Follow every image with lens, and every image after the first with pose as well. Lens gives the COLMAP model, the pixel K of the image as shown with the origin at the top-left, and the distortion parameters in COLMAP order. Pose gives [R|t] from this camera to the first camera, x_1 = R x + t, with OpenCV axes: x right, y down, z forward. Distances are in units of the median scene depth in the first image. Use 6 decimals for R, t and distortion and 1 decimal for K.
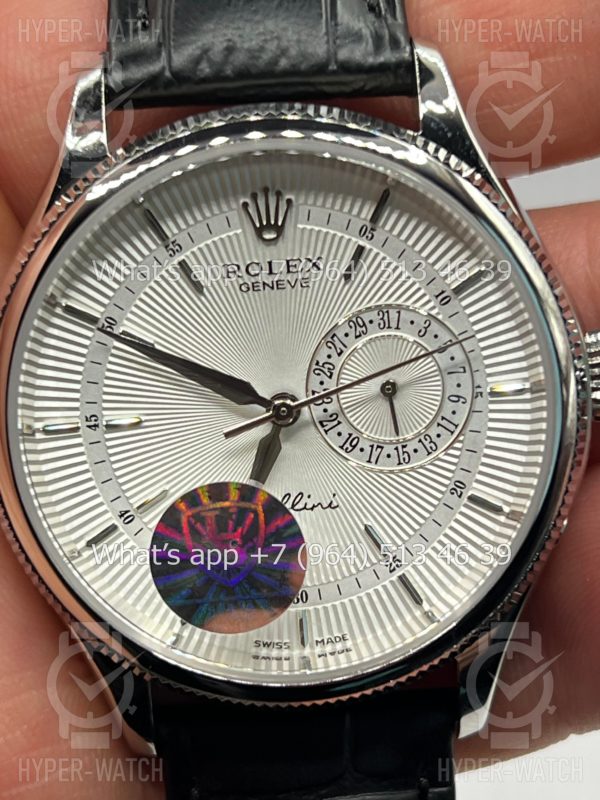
lens RADIAL K [[2015.3, 0, 300.0], [0, 2015.3, 400.0], [0, 0, 1]] dist [0.358311, 0.055882]
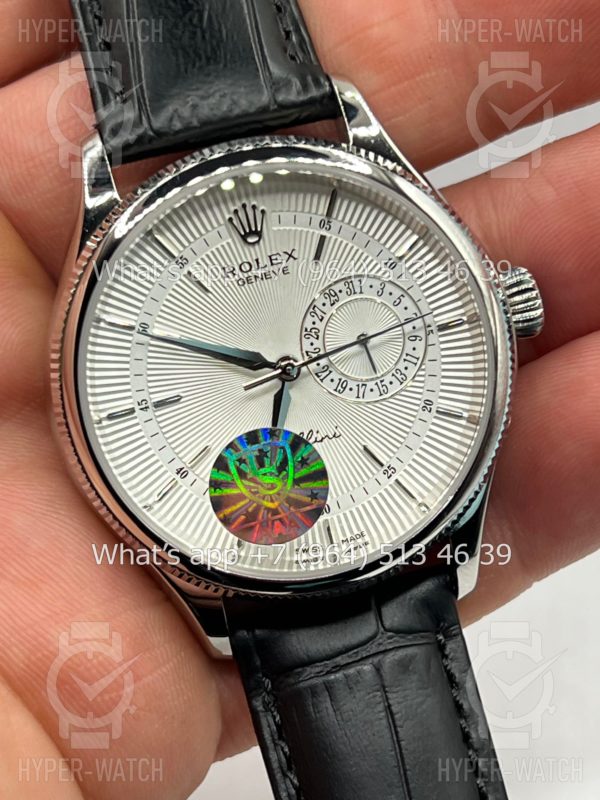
lens RADIAL K [[2015.3, 0, 300.0], [0, 2015.3, 400.0], [0, 0, 1]] dist [0.358311, 0.055882]
pose [[0.979128, -0.178235, 0.097674, -0.130450], [0.181287, 0.983156, -0.023244, 0.055956], [-0.091886, 0.040466, 0.994947, -0.294624]]
